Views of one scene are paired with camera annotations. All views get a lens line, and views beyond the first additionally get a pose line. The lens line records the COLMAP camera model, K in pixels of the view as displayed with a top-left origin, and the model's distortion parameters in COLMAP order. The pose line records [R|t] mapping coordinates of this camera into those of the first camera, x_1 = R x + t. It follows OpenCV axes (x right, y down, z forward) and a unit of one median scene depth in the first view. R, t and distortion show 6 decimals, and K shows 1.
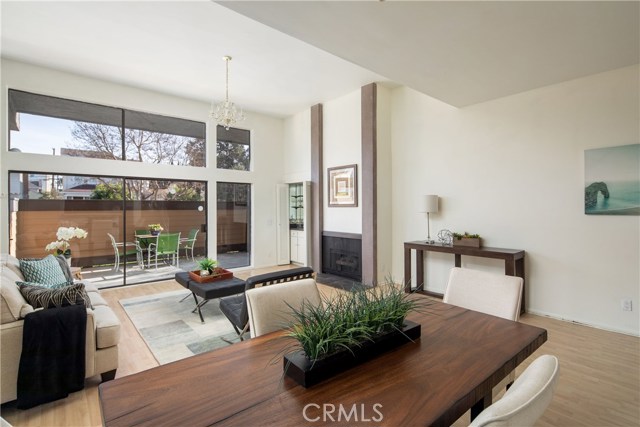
lens RADIAL K [[316.7, 0, 321.0], [0, 316.7, 203.4], [0, 0, 1]] dist [-0.017929, 0.000077]
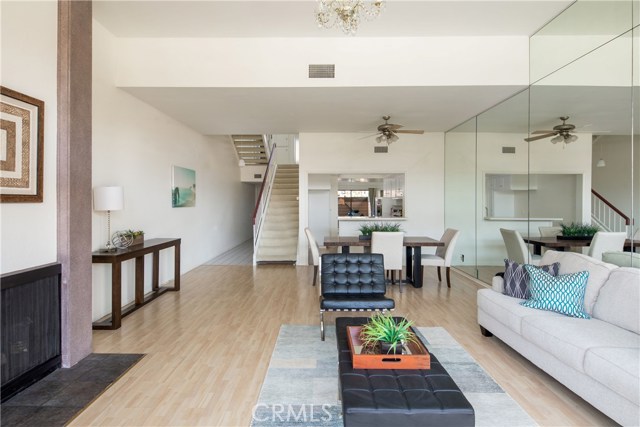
lens RADIAL K [[316.7, 0, 321.0], [0, 316.7, 203.4], [0, 0, 1]] dist [-0.017929, 0.000077]
pose [[-0.767421, 0.005374, 0.641121, -0.470258], [0.002662, 0.999983, -0.005196, 0.016825], [-0.641138, -0.002281, -0.767422, 1.154776]]
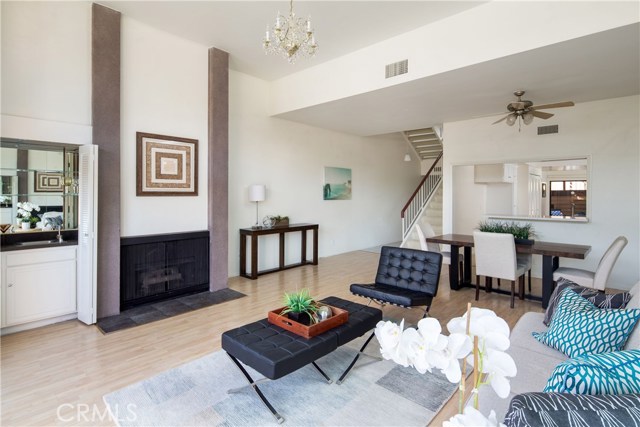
lens RADIAL K [[323.4, 0, 321.9], [0, 323.4, 200.2], [0, 0, 1]] dist [0.000647, -0.000141]
pose [[-0.138356, -0.010137, 0.990331, -0.753904], [-0.008935, 0.999920, 0.008986, 0.012752], [-0.990342, -0.007605, -0.138435, 0.864677]]
